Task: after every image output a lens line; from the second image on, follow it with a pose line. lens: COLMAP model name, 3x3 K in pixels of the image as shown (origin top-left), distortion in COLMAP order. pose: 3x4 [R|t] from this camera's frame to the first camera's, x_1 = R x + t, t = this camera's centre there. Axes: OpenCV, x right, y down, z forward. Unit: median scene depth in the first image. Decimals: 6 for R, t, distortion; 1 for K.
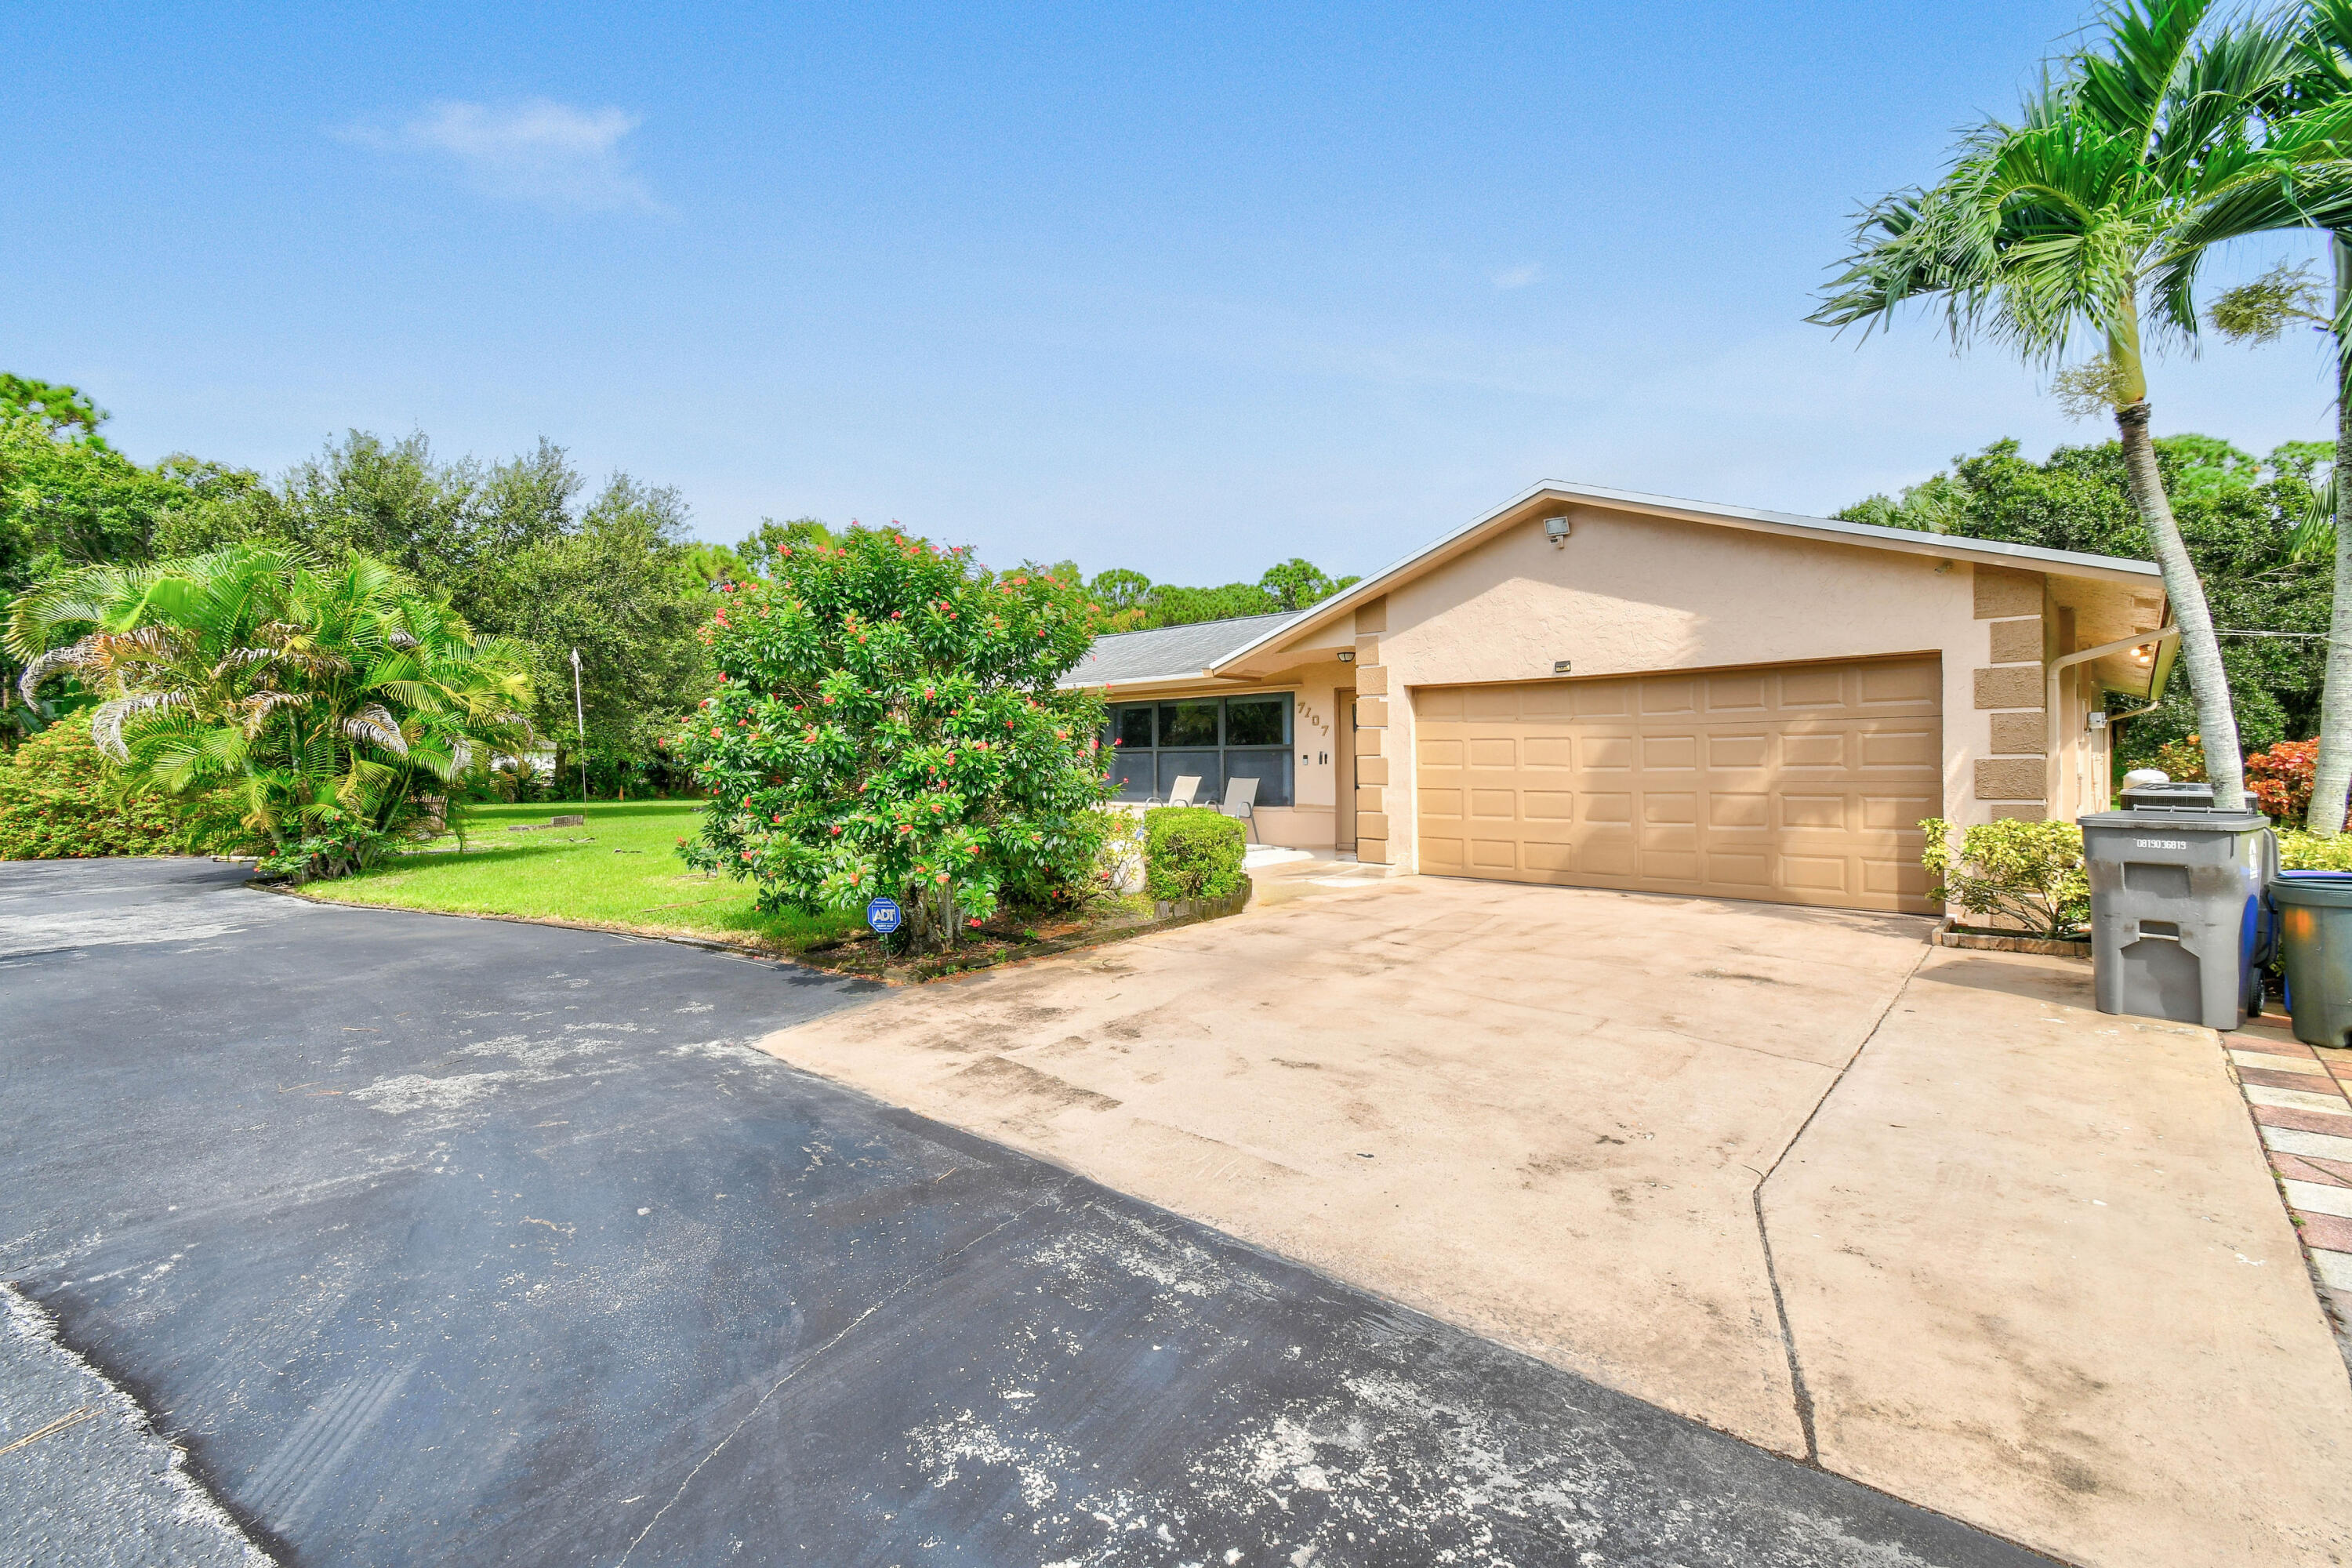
lens RADIAL K [[1029.2, 0, 1176.0], [0, 1029.2, 784.0], [0, 0, 1]] dist [0.000076, 0.000625]
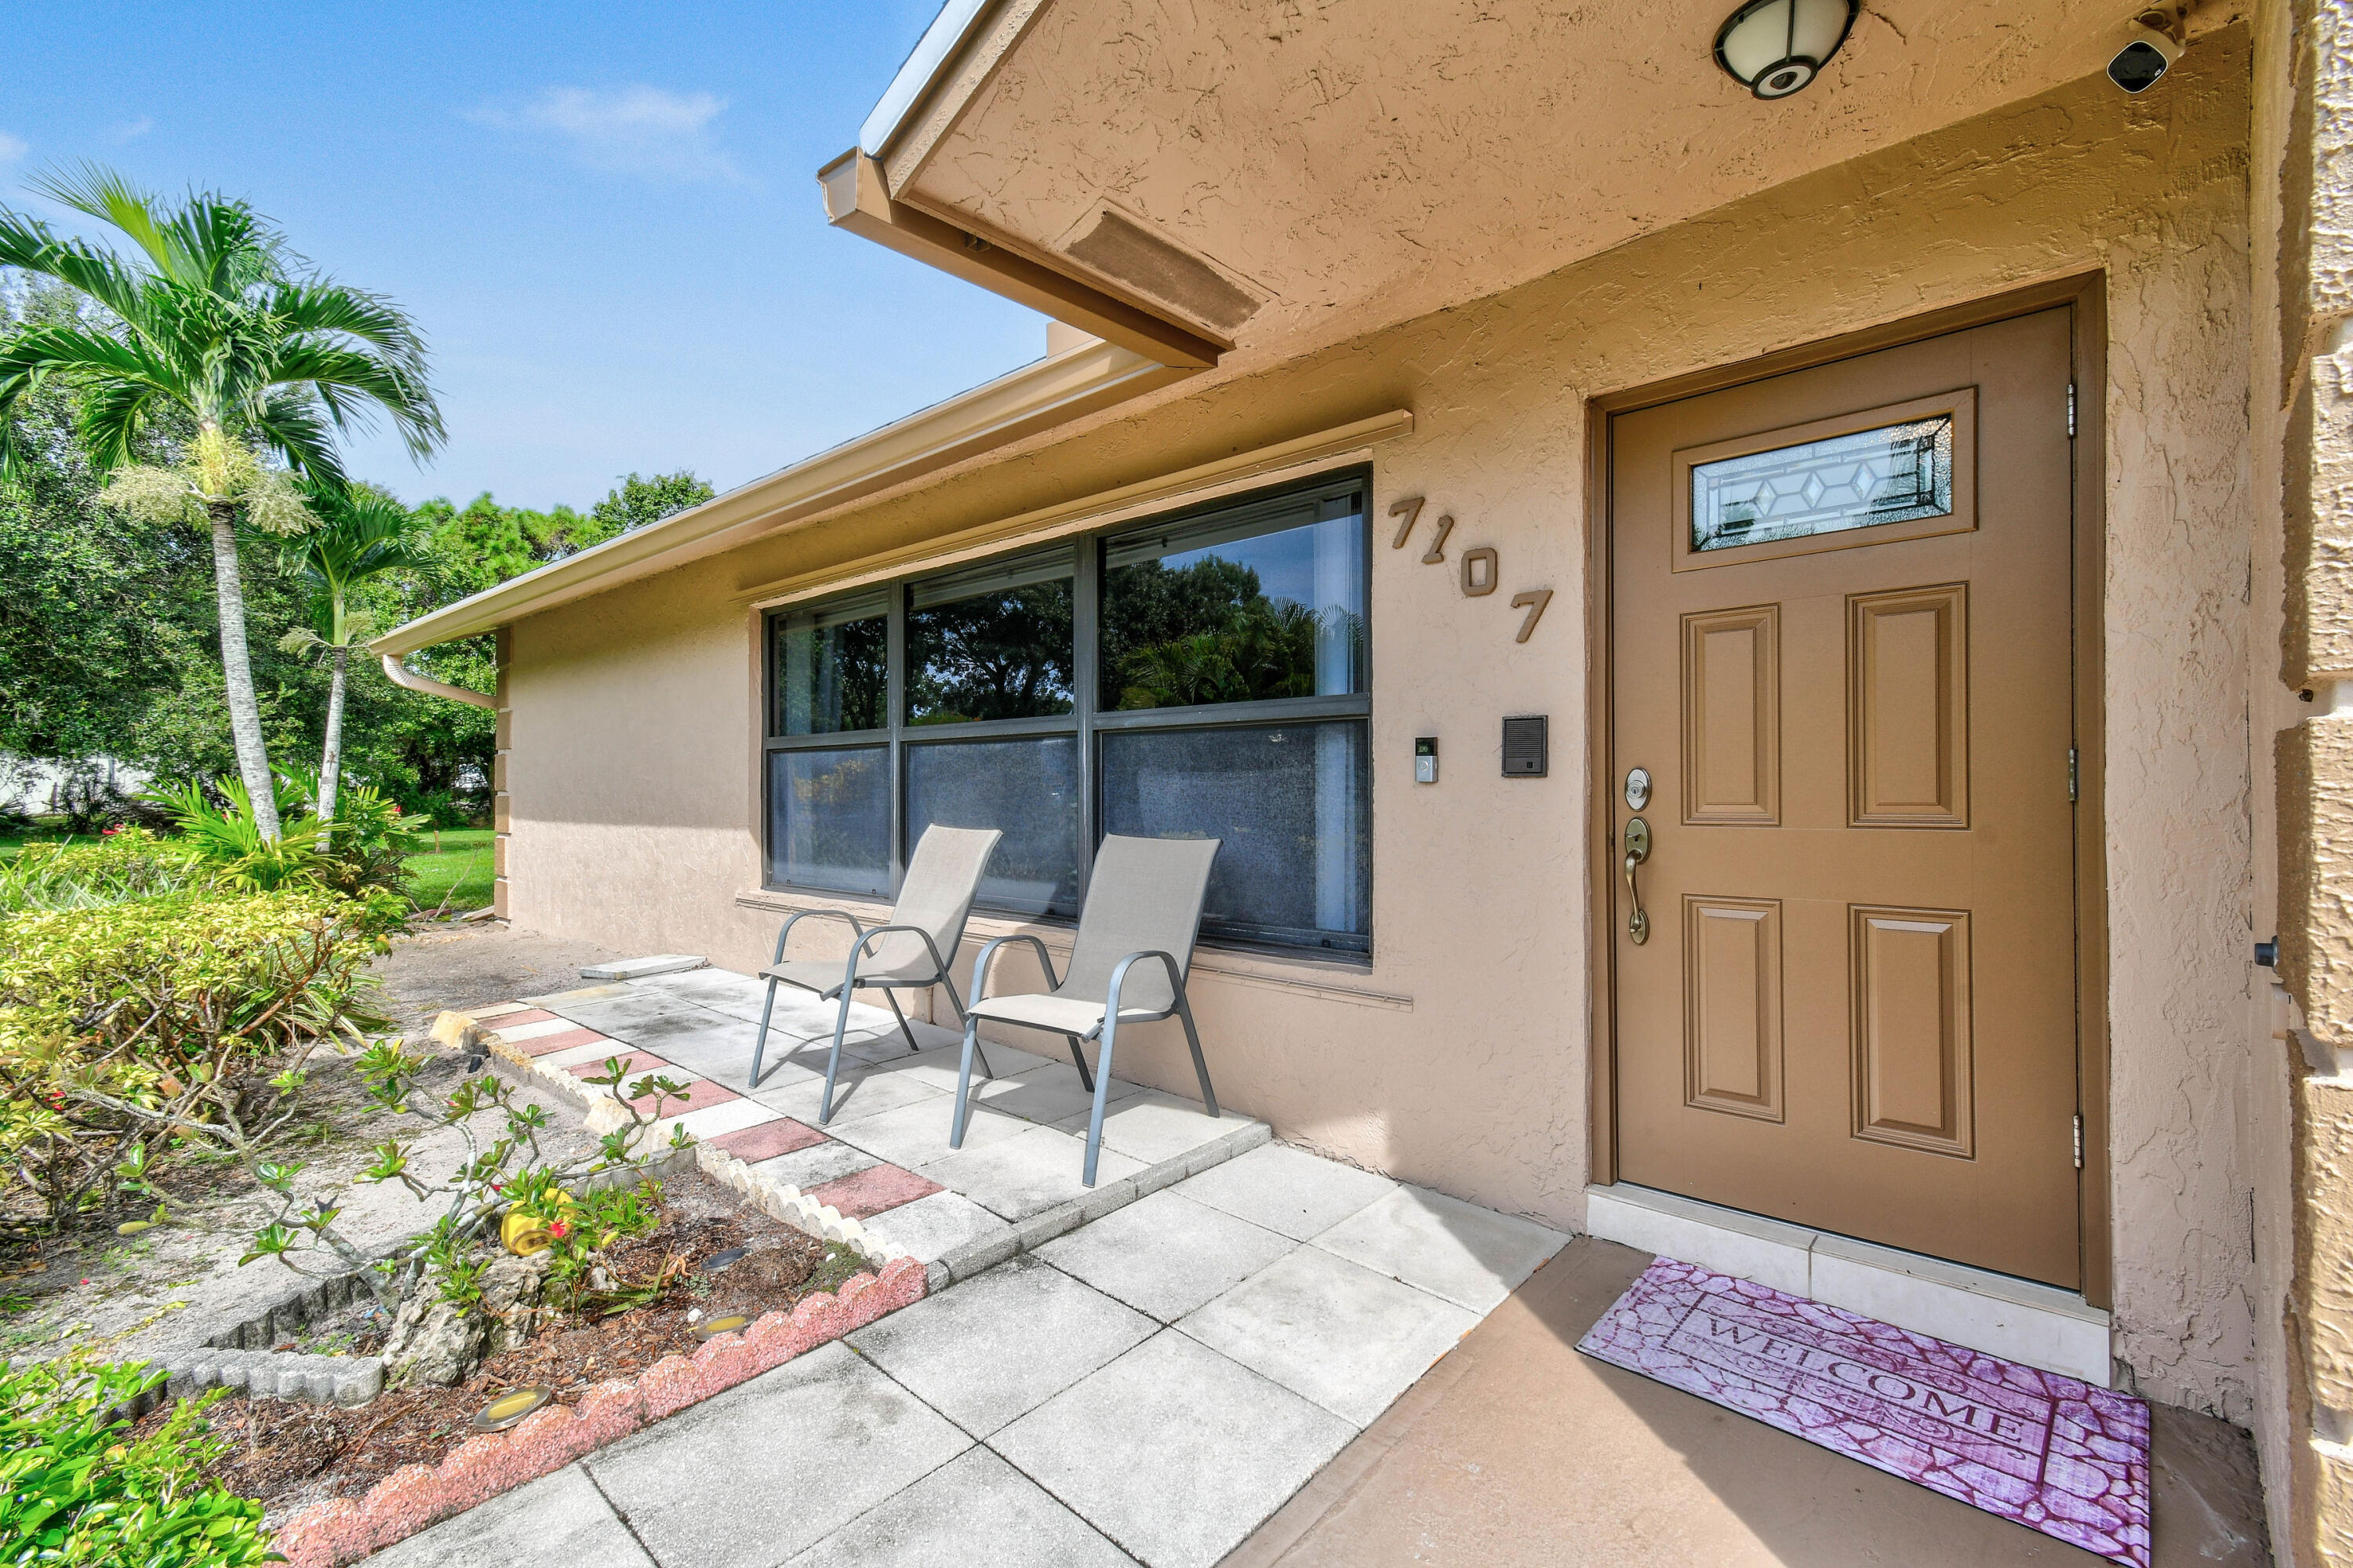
lens RADIAL K [[1029.7, 0, 1176.5], [0, 1029.7, 784.0], [0, 0, 1]] dist [0.000076, 0.000625]
pose [[0.999991, 0.004146, 0.001180, 0.070327], [-0.004118, 0.999723, -0.023182, -0.012617], [-0.001276, 0.023177, 0.999731, 0.753212]]
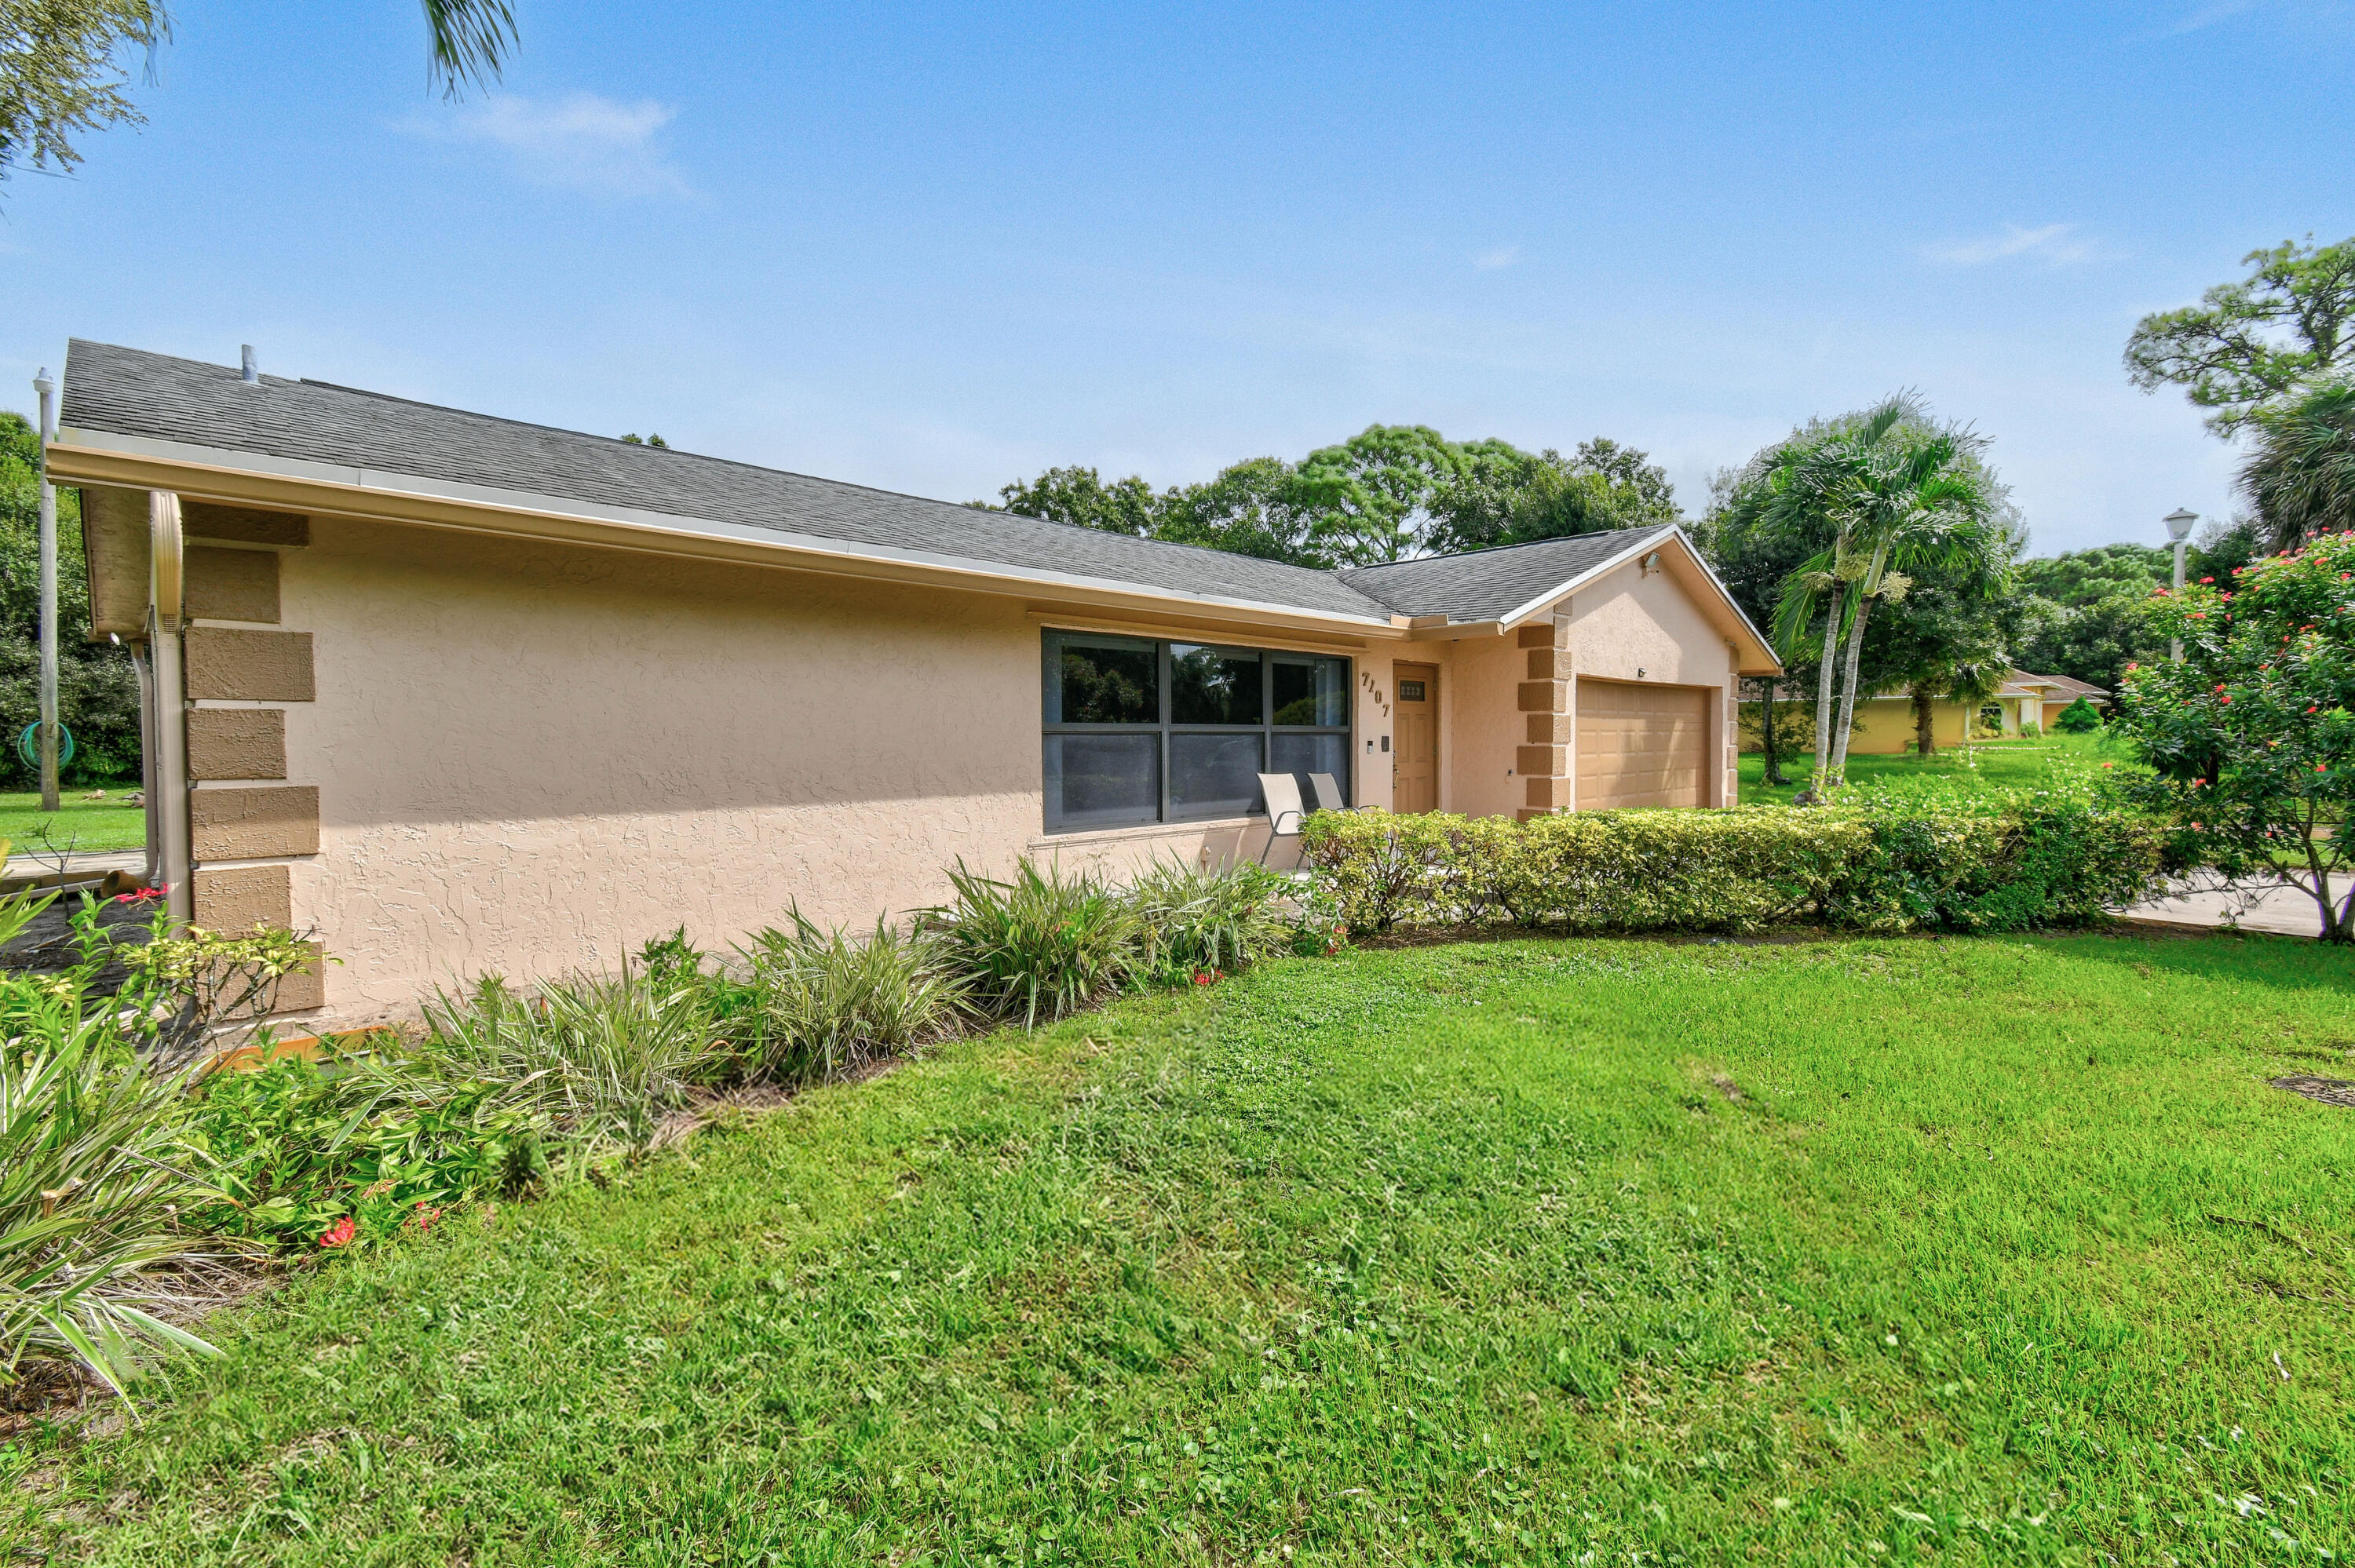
lens RADIAL K [[1030.3, 0, 1177.5], [0, 1030.3, 784.0], [0, 0, 1]] dist [0.000076, 0.000625]
pose [[0.031951, -0.038087, 0.998763, -0.639931], [0.020496, 0.999089, 0.037444, -0.026369], [-0.999279, 0.019274, 0.032703, 1.076024]]
